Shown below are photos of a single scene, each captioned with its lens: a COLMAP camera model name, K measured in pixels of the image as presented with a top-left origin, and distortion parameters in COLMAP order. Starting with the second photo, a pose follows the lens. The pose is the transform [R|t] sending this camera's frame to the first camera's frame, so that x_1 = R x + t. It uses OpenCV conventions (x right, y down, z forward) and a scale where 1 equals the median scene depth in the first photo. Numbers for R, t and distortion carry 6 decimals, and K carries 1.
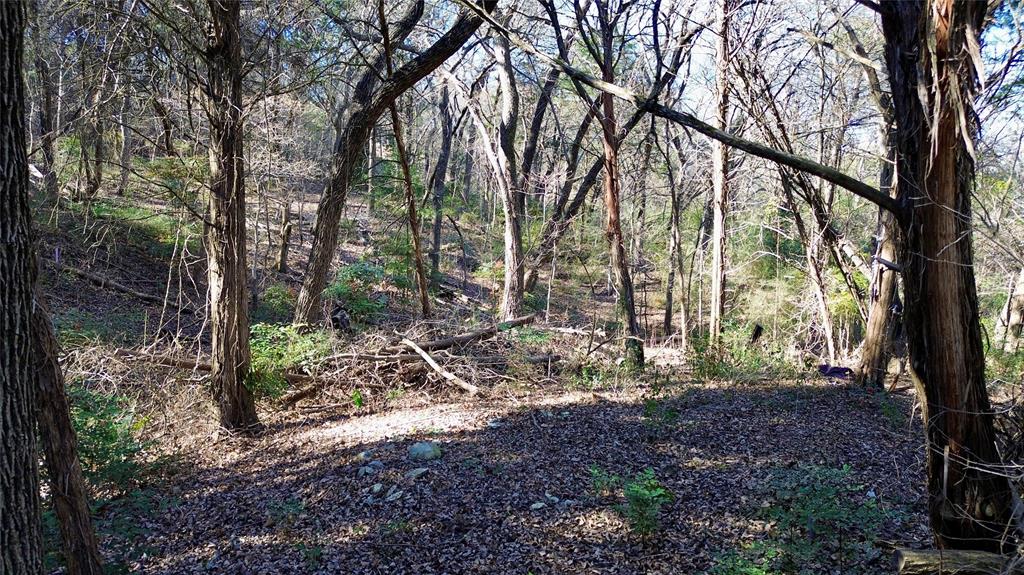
lens RADIAL K [[721.5, 0, 510.6], [0, 721.5, 283.9], [0, 0, 1]] dist [0.068639, -0.068146]
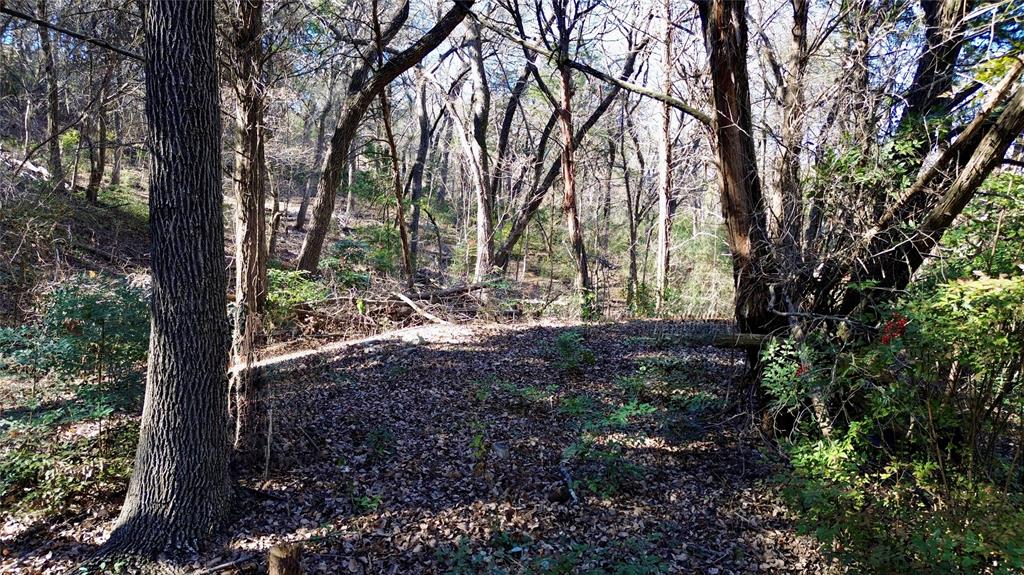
lens RADIAL K [[721.5, 0, 510.6], [0, 721.5, 283.9], [0, 0, 1]] dist [0.068639, -0.068146]
pose [[0.999371, 0.003662, 0.035285, 0.006228], [-0.002880, 0.999750, -0.022191, 0.085203], [-0.035357, 0.022075, 0.999131, -0.173901]]
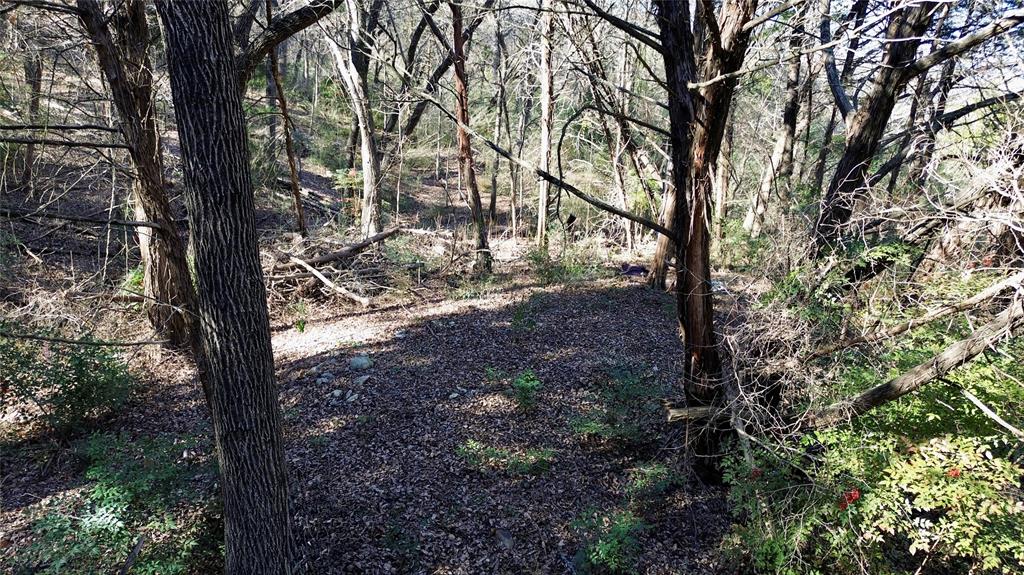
lens RADIAL K [[724.4, 0, 512.0], [0, 724.4, 287.5], [0, 0, 1]] dist [0.067893, -0.061894]
pose [[0.965843, -0.051597, 0.253940, -0.099852], [0.001412, 0.981009, 0.193956, -0.095136], [-0.259125, -0.186973, 0.947574, -0.191624]]
